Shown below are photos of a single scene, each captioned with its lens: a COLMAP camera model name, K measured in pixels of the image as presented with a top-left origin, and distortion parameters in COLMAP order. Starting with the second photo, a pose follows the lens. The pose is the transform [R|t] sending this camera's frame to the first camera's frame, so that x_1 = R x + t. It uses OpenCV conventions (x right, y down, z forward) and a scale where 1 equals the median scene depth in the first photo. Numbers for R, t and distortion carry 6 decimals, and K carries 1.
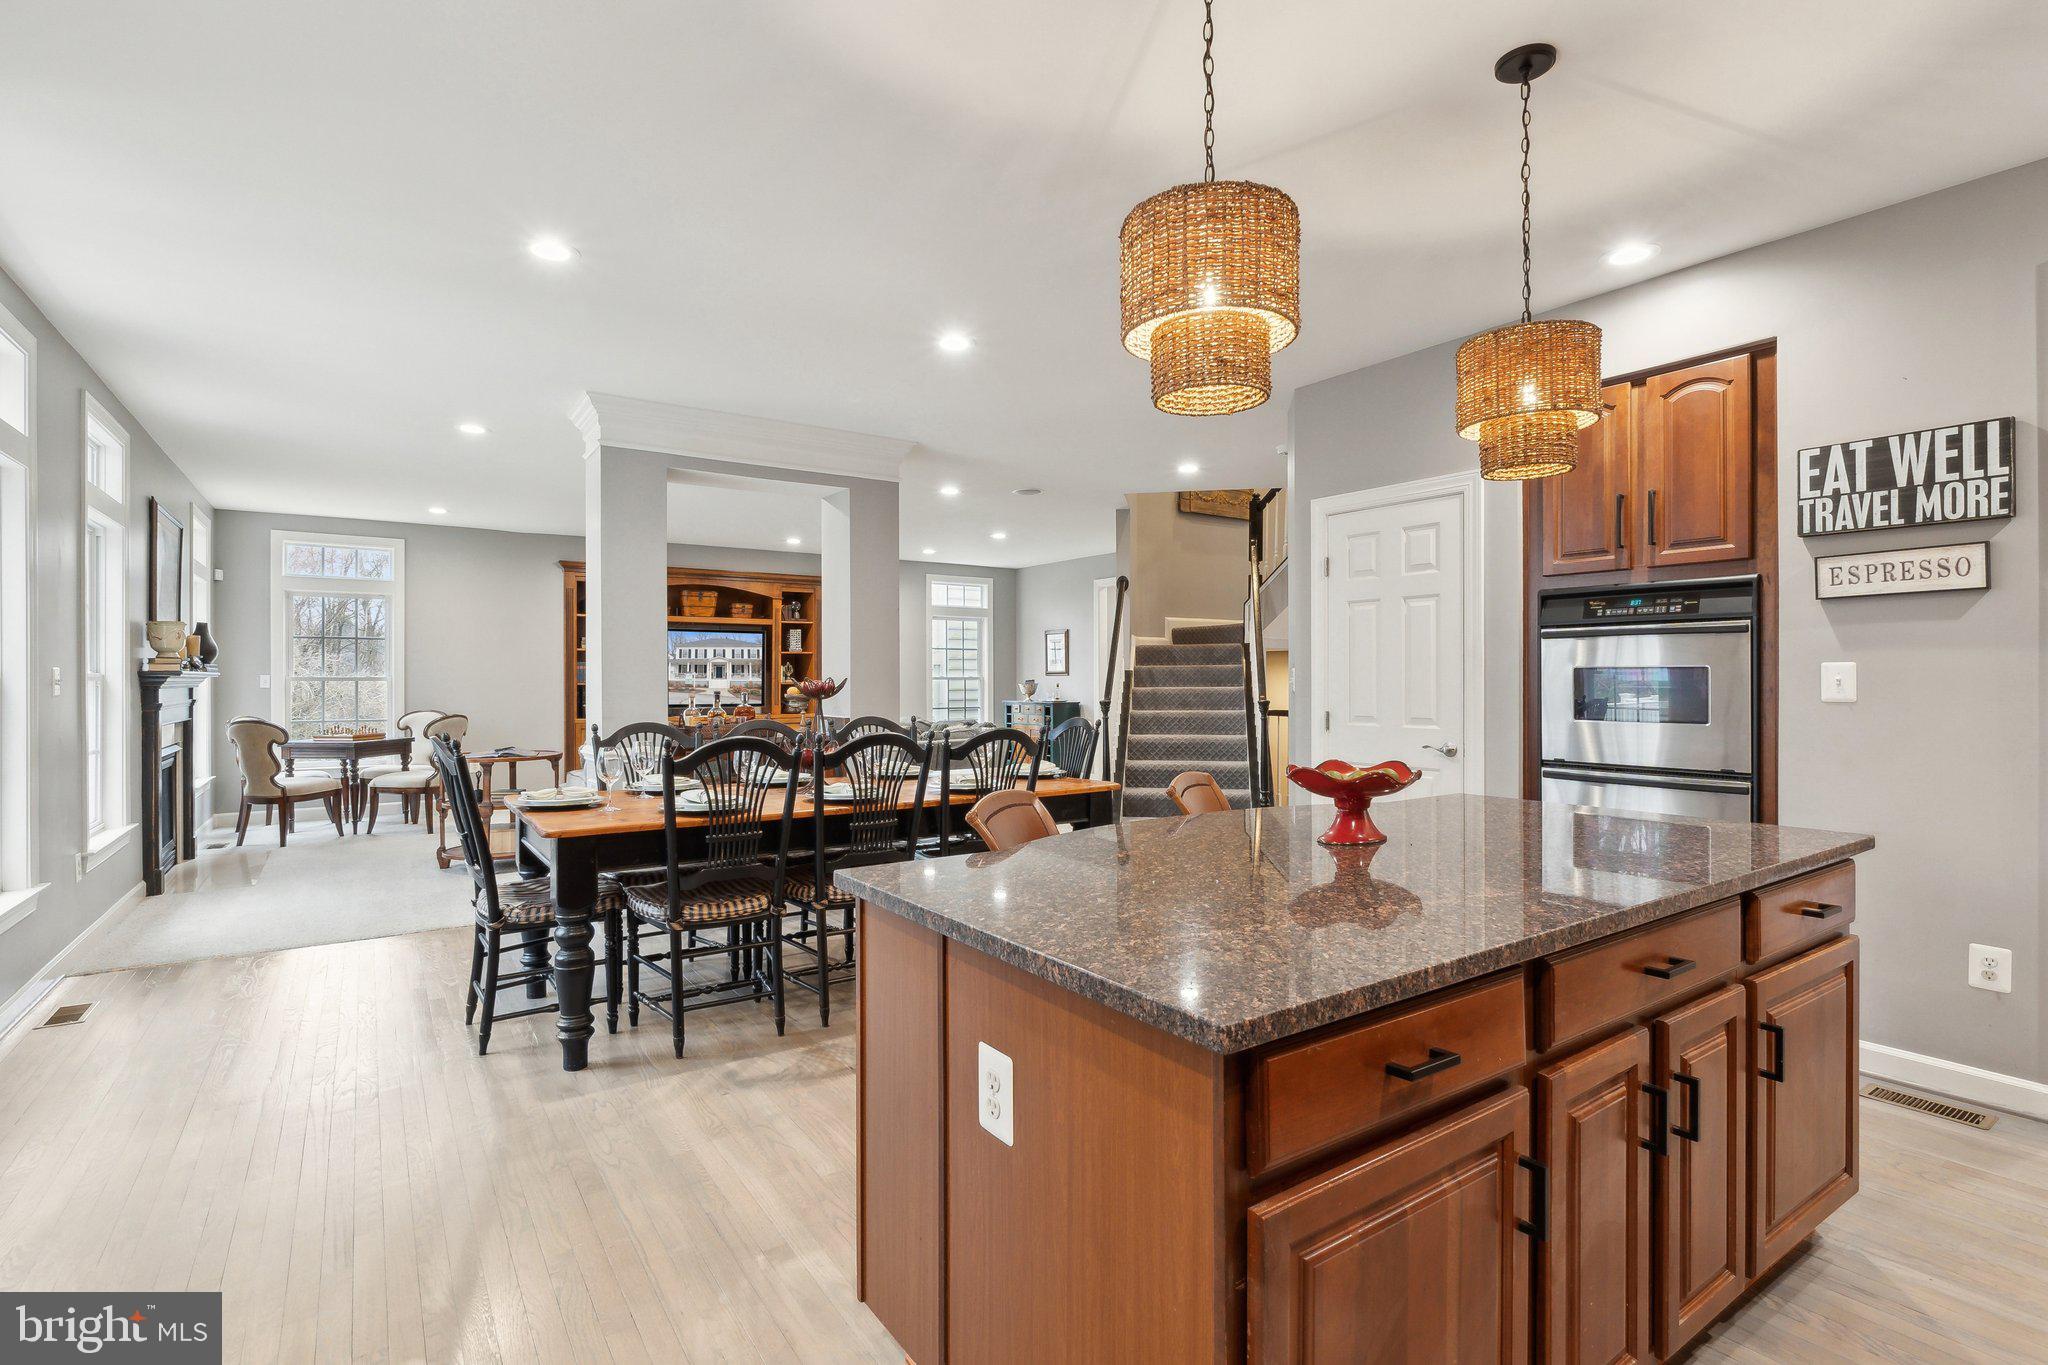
lens RADIAL K [[976.1, 0, 1031.2], [0, 976.1, 675.8], [0, 0, 1]] dist [-0.011418, -0.000568]
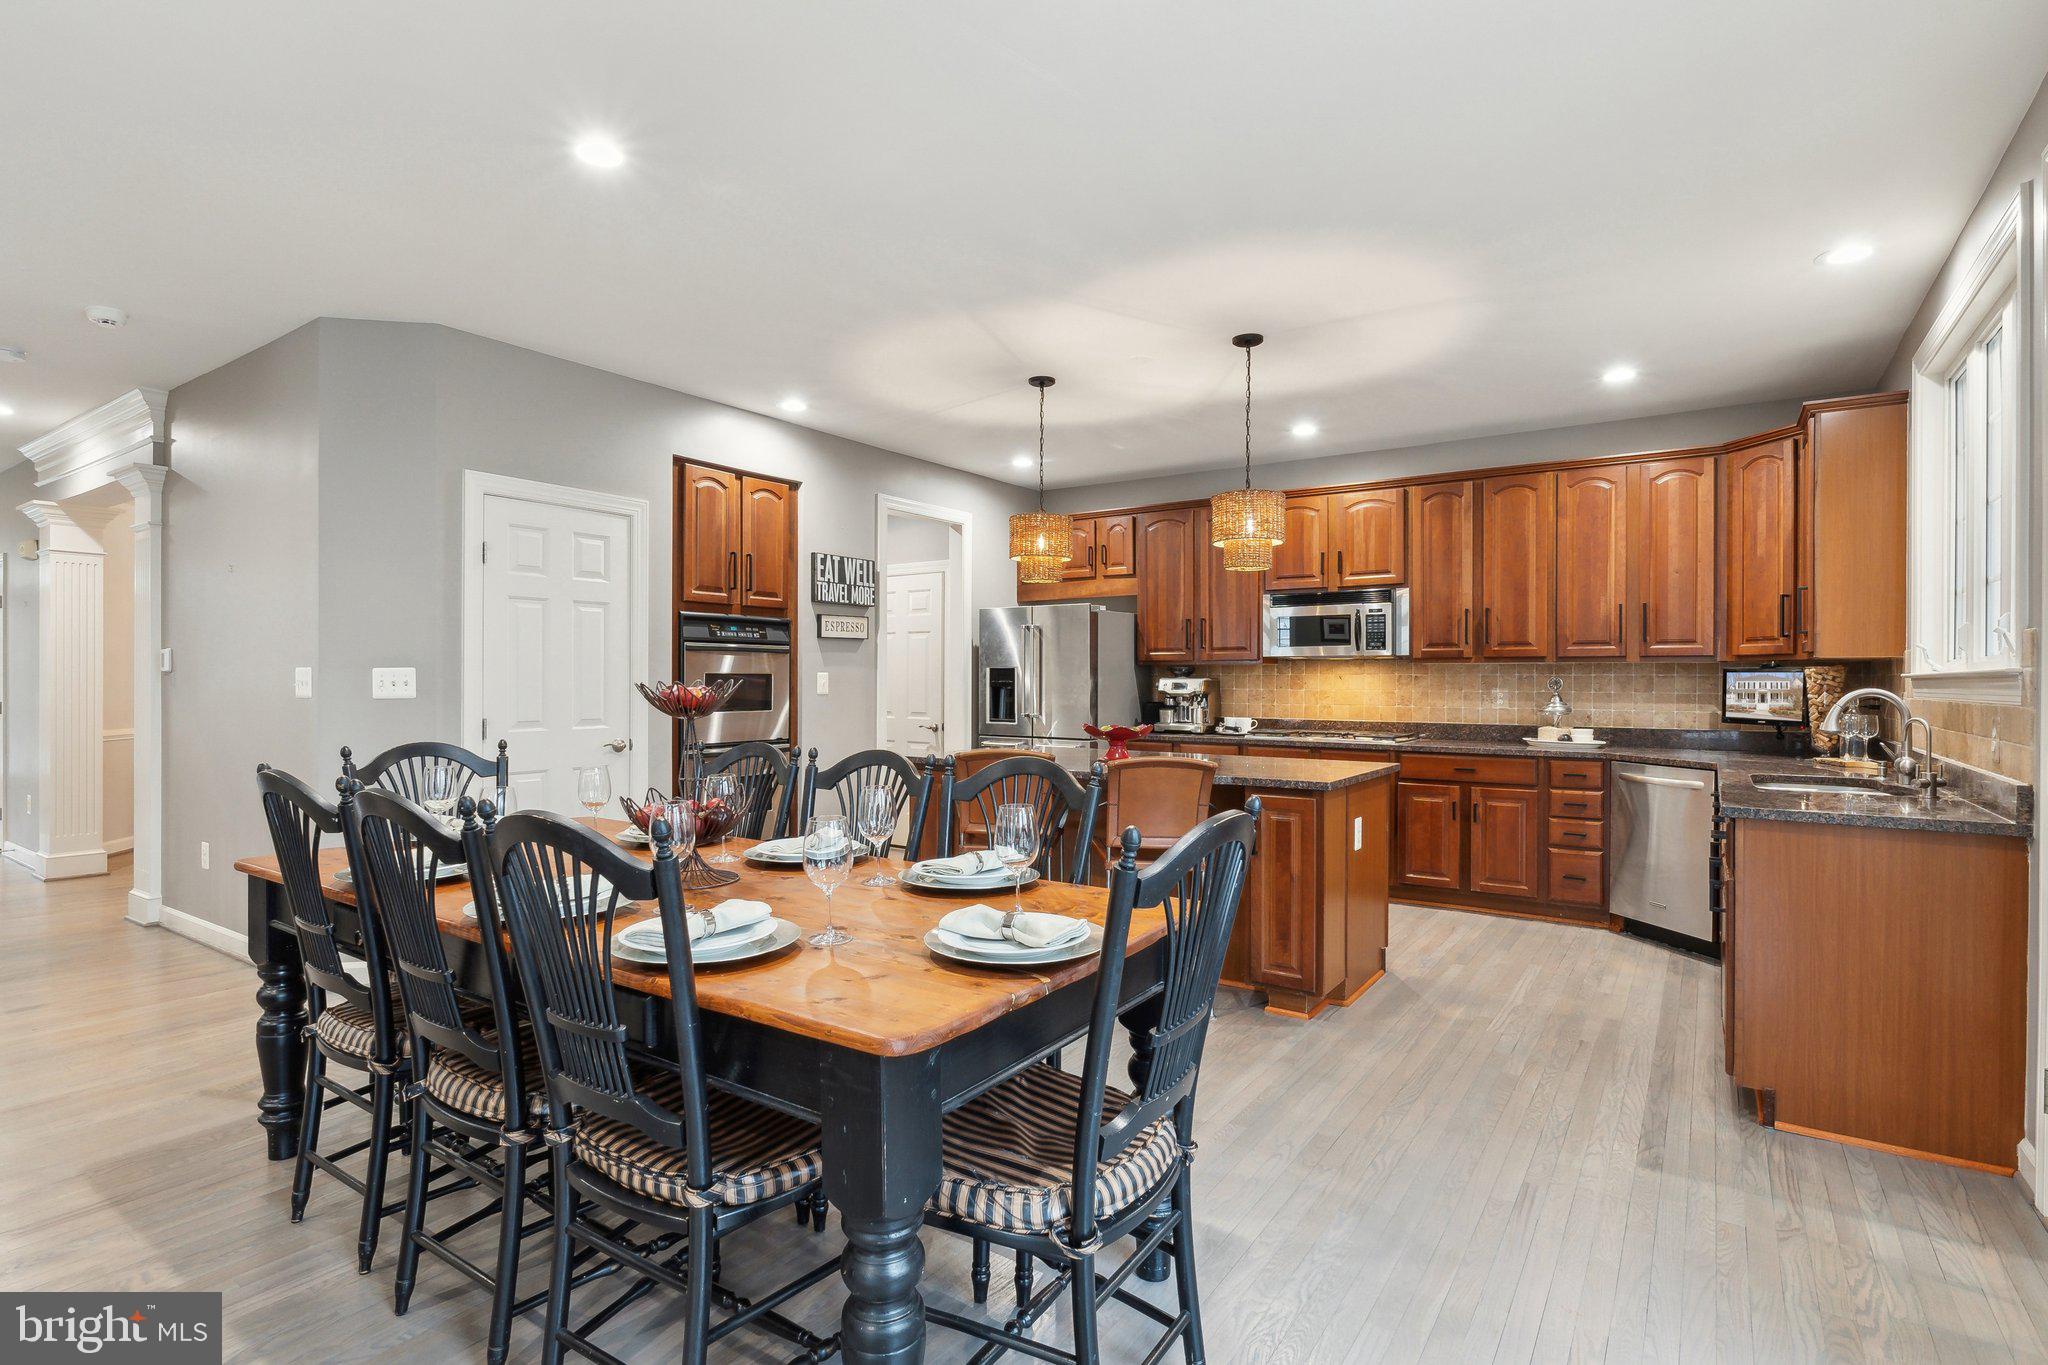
lens RADIAL K [[977.6, 0, 1031.1], [0, 977.6, 680.7], [0, 0, 1]] dist [-0.006389, 0.001495]
pose [[-0.352962, -0.000094, 0.935638, -1.057407], [-0.005185, 0.999985, -0.001856, 0.002858], [-0.935623, -0.005507, -0.352957, 1.310137]]
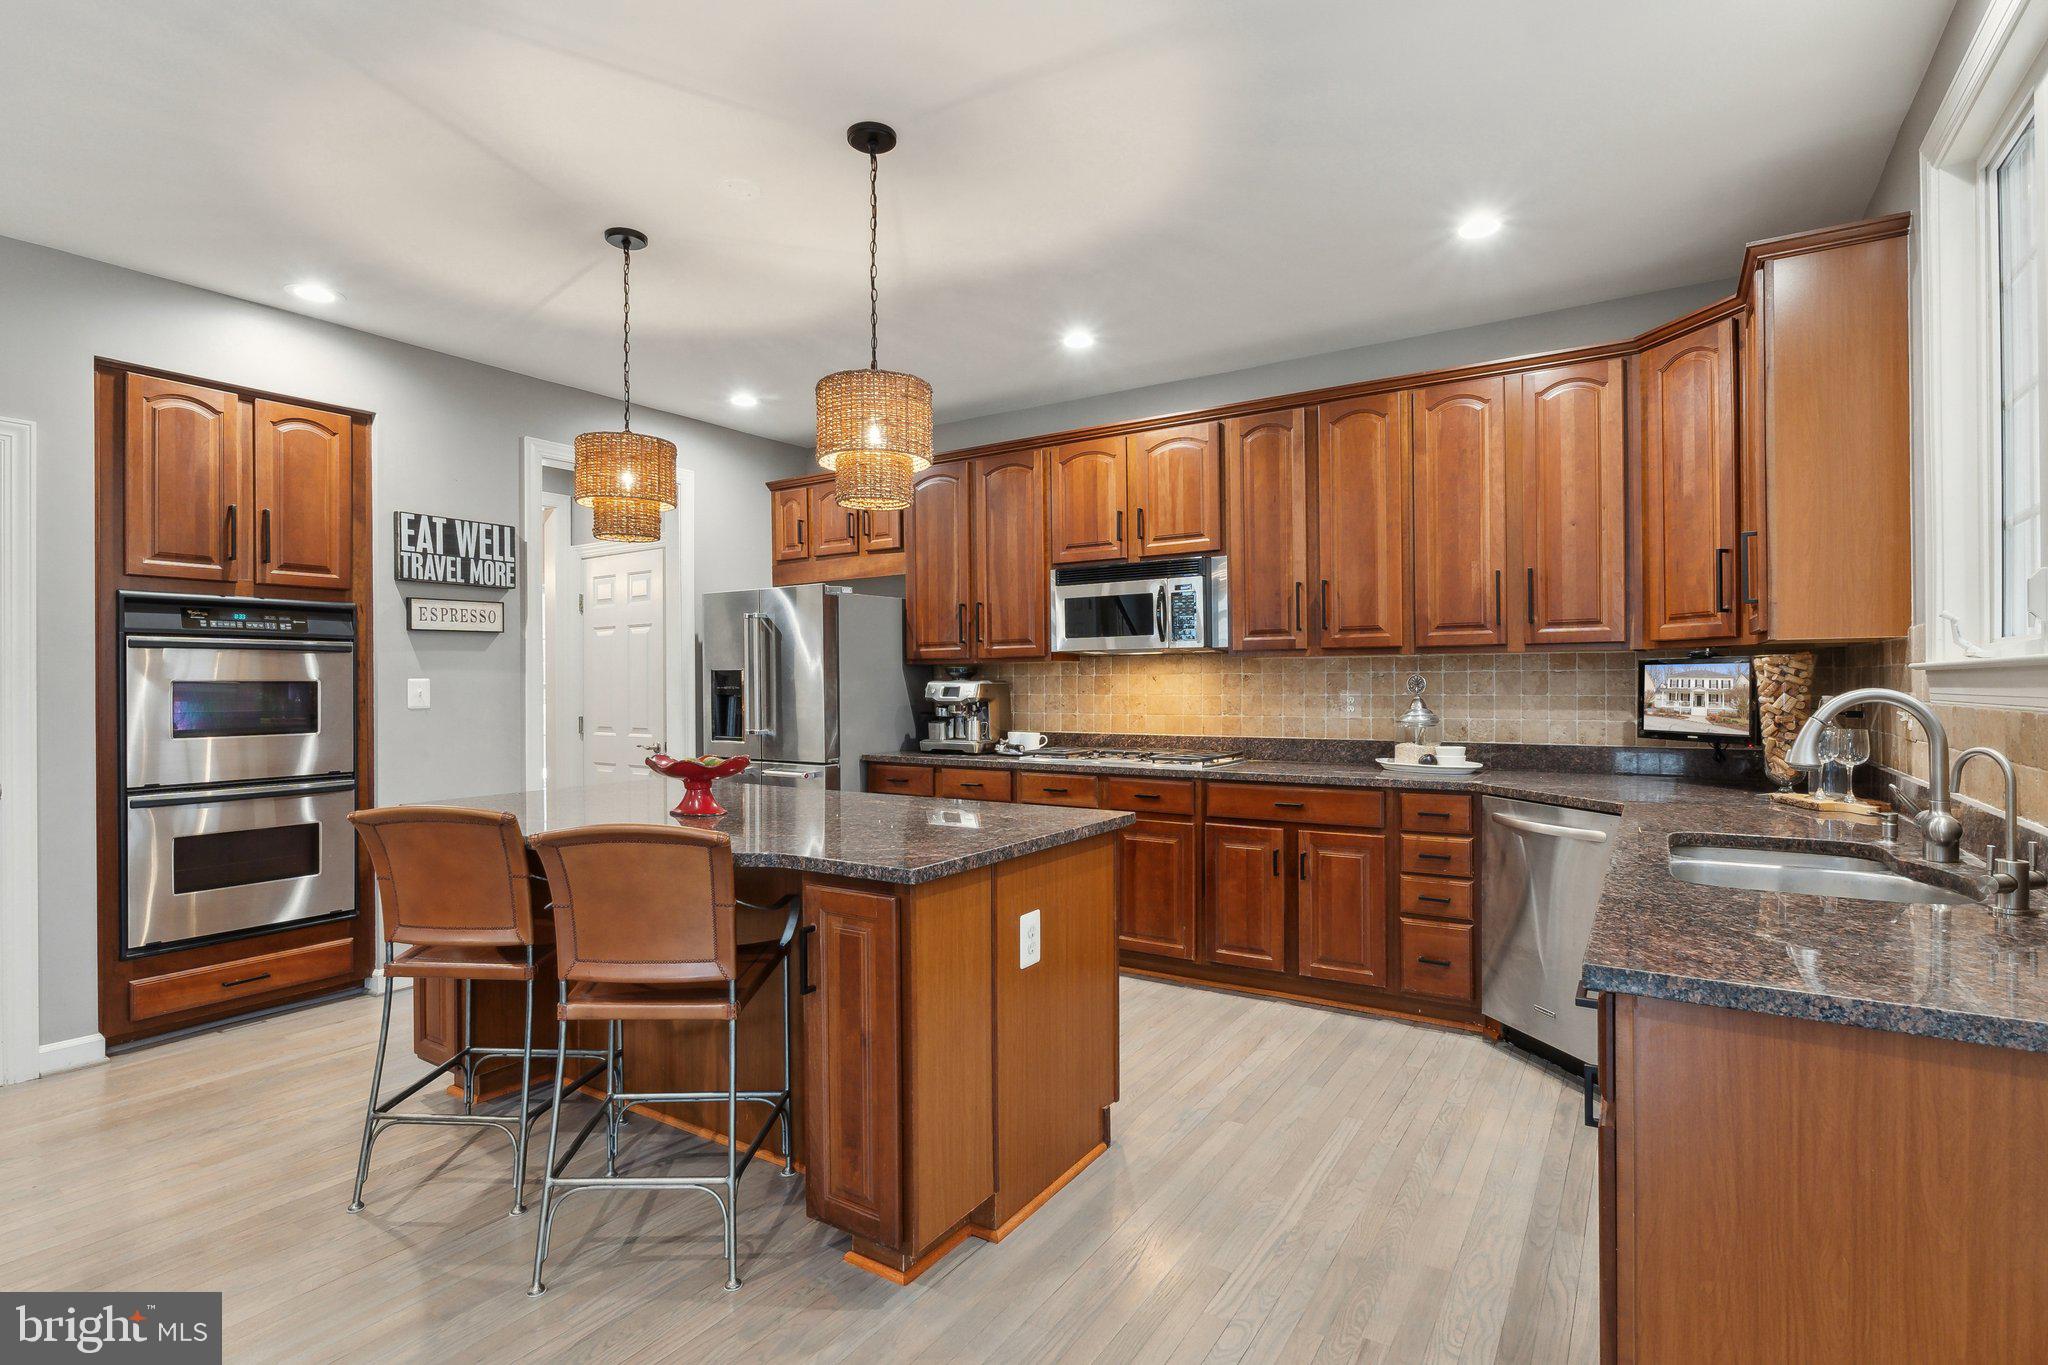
lens RADIAL K [[977.6, 0, 1019.3], [0, 977.6, 678.6], [0, 0, 1]] dist [-0.006389, 0.001495]
pose [[-0.380242, 0.009192, 0.924842, -0.723918], [0.005087, 0.999956, -0.007847, 0.000468], [-0.924873, 0.001721, -0.380272, 0.762604]]
